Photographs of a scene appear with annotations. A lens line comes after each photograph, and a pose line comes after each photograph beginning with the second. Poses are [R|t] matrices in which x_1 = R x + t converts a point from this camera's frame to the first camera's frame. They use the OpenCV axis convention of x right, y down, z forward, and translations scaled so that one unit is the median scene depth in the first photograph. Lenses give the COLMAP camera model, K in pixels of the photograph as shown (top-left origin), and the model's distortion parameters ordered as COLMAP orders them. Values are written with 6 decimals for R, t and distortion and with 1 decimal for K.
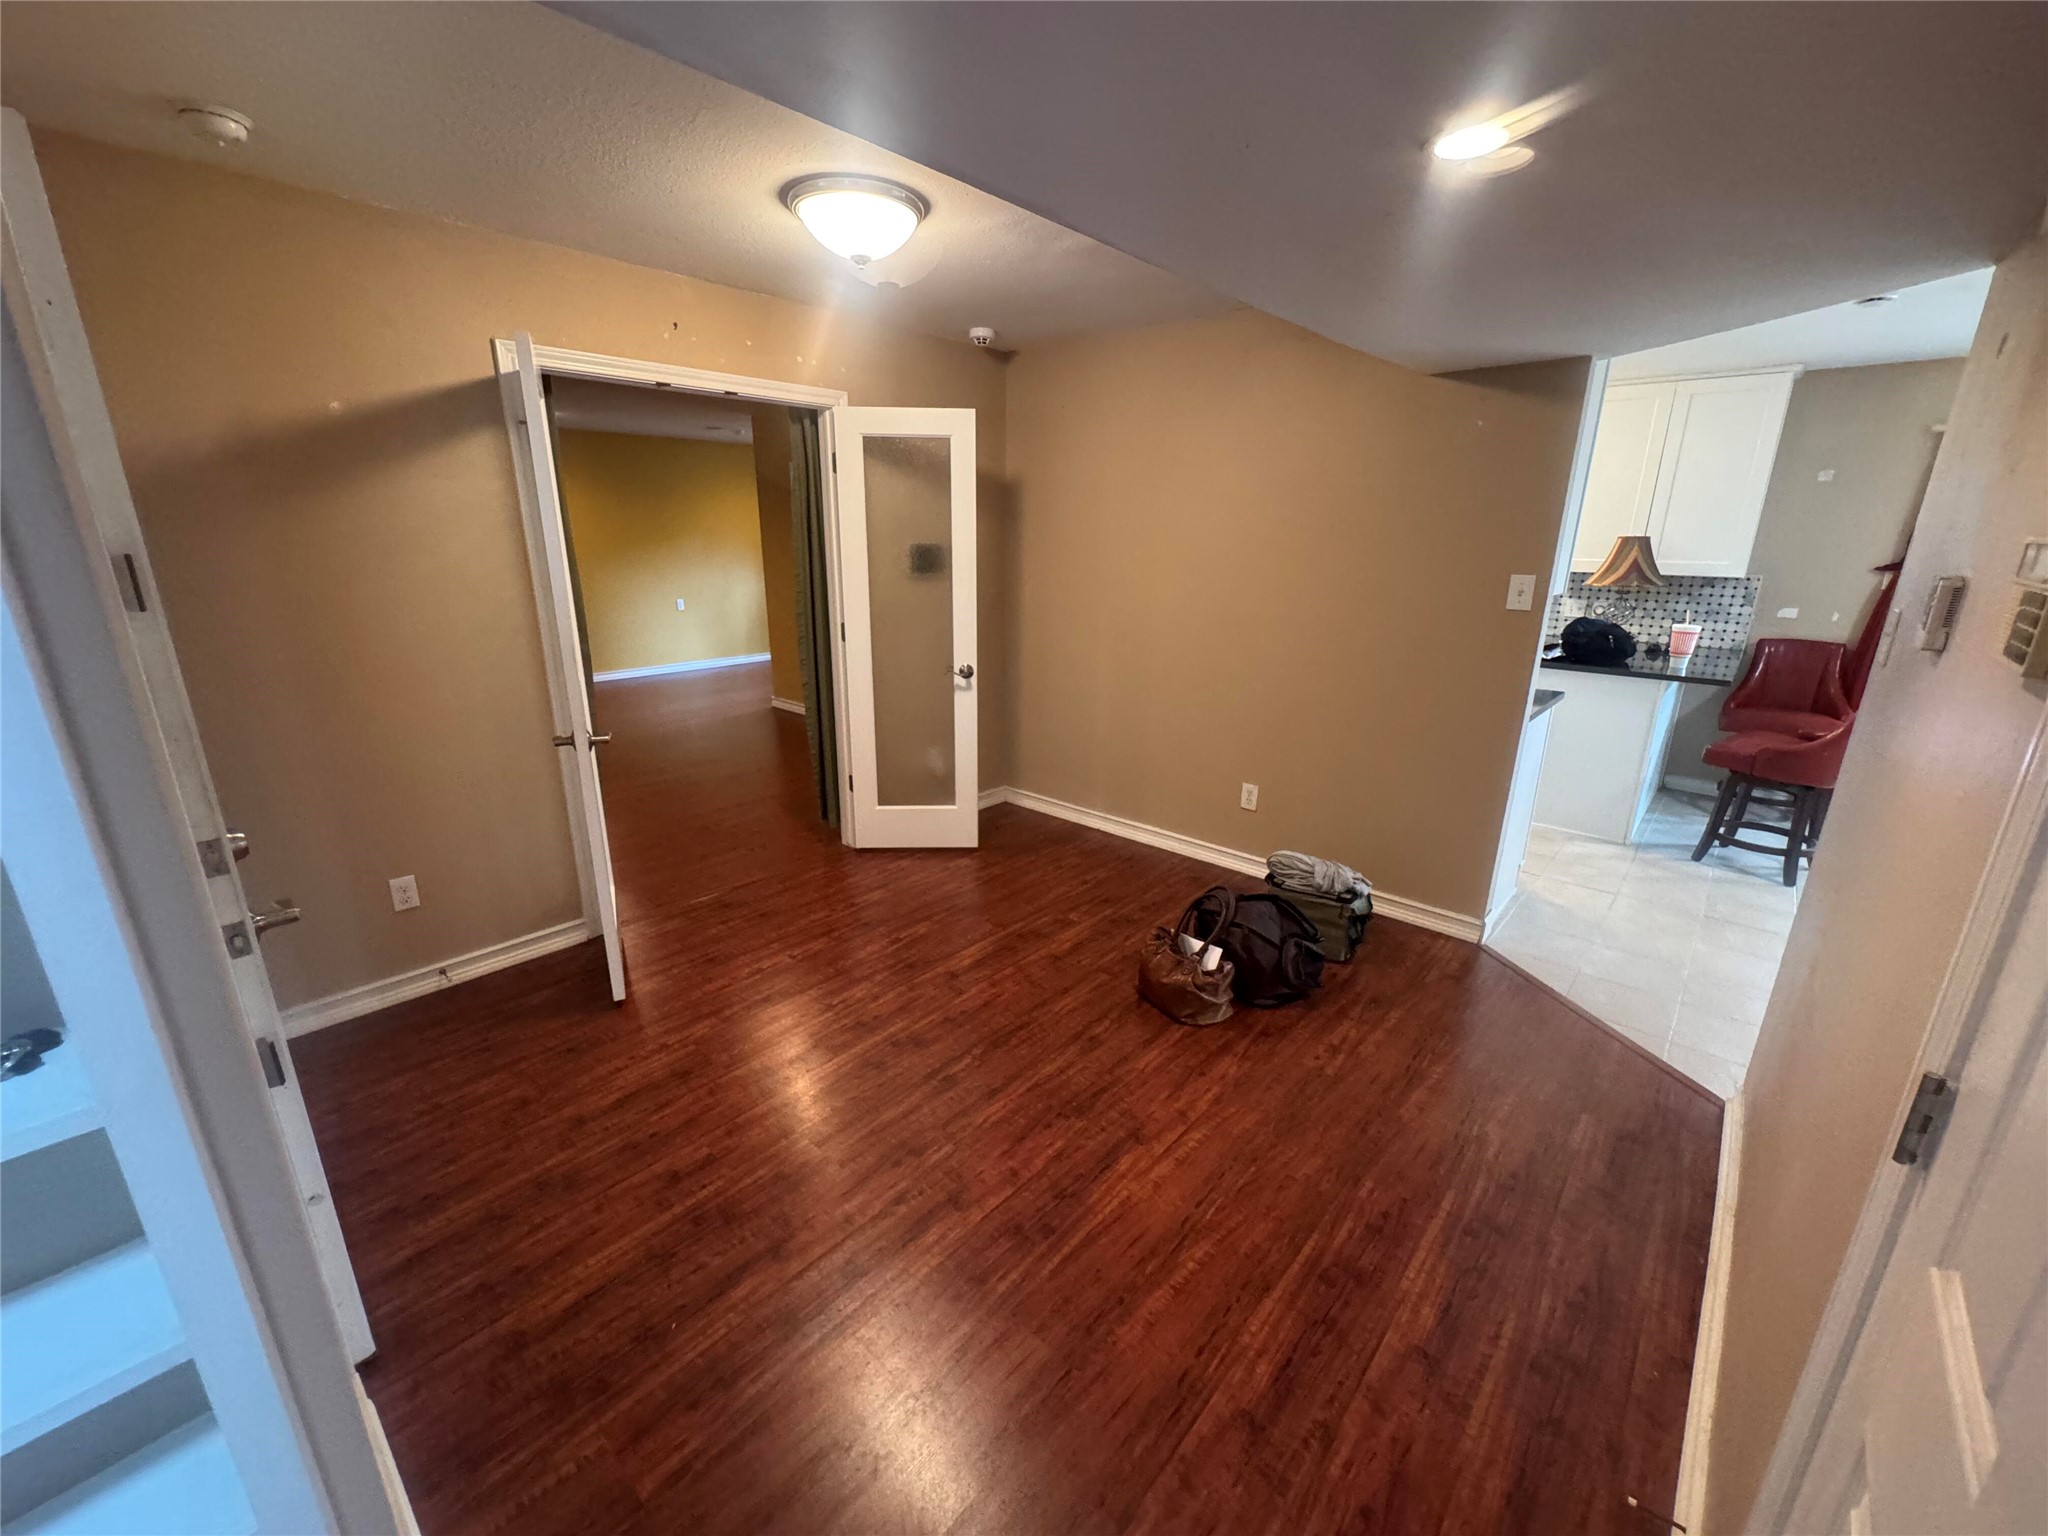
lens RADIAL K [[822.1, 0, 1029.3], [0, 822.1, 771.6], [0, 0, 1]] dist [-0.000111, -0.000286]
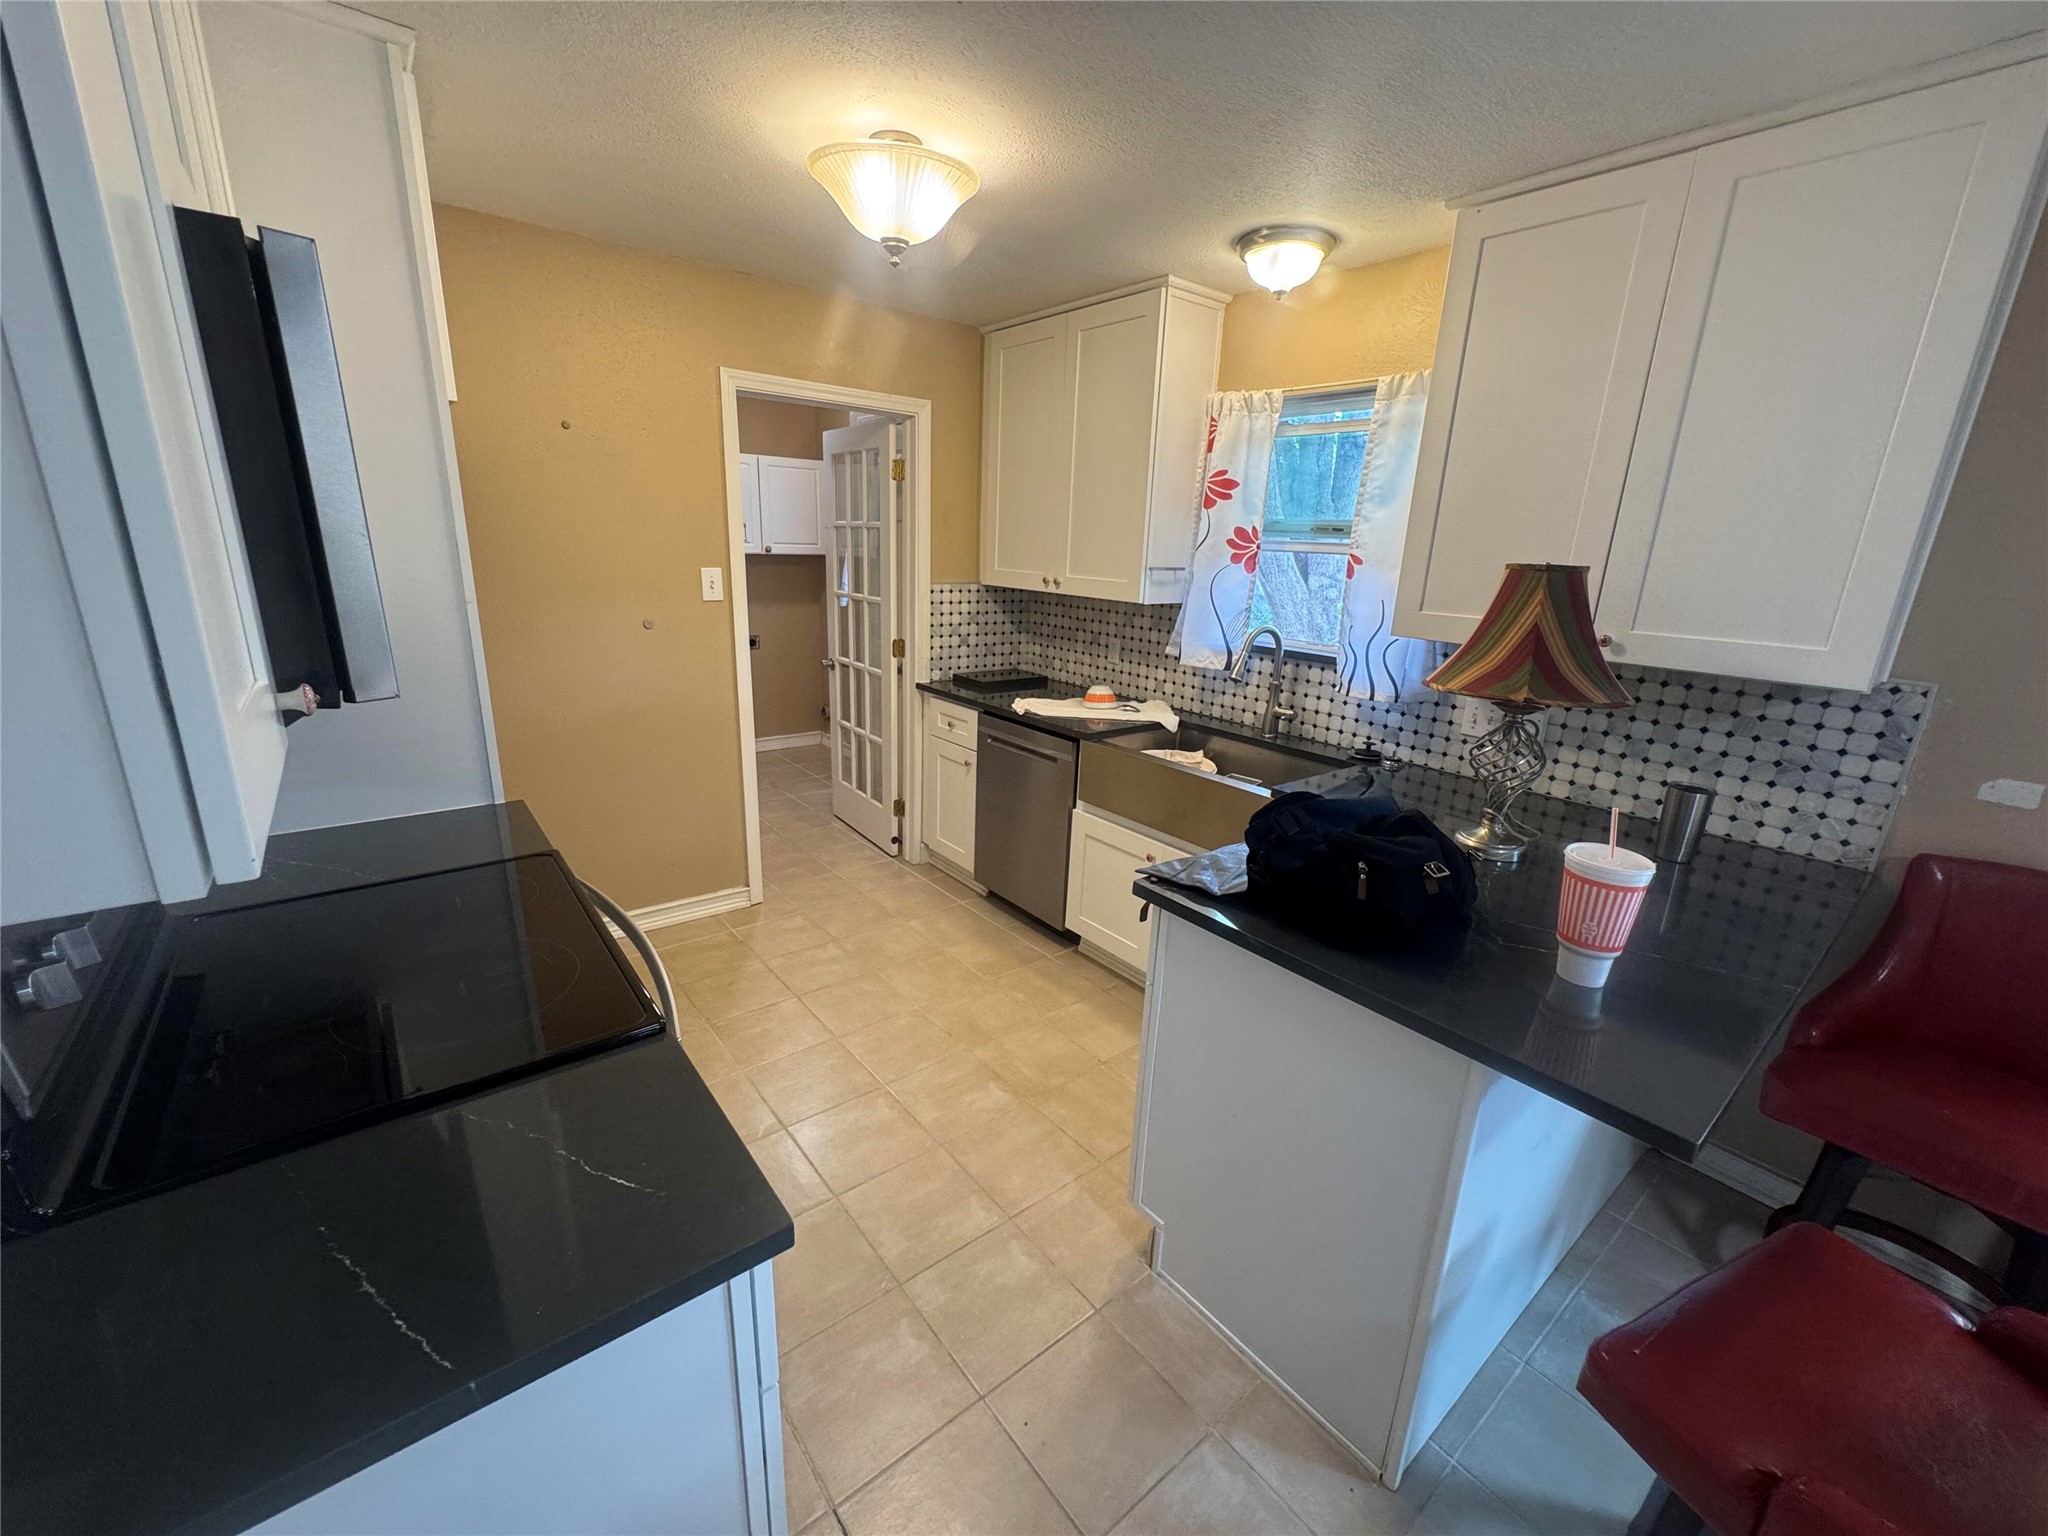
lens RADIAL K [[822.1, 0, 1029.3], [0, 822.1, 771.6], [0, 0, 1]] dist [-0.000111, -0.000286]
pose [[0.987371, 0.070233, -0.142004, 0.520124], [-0.072281, 0.997341, -0.009310, -0.158575], [0.140972, 0.019457, 0.989822, 0.552091]]
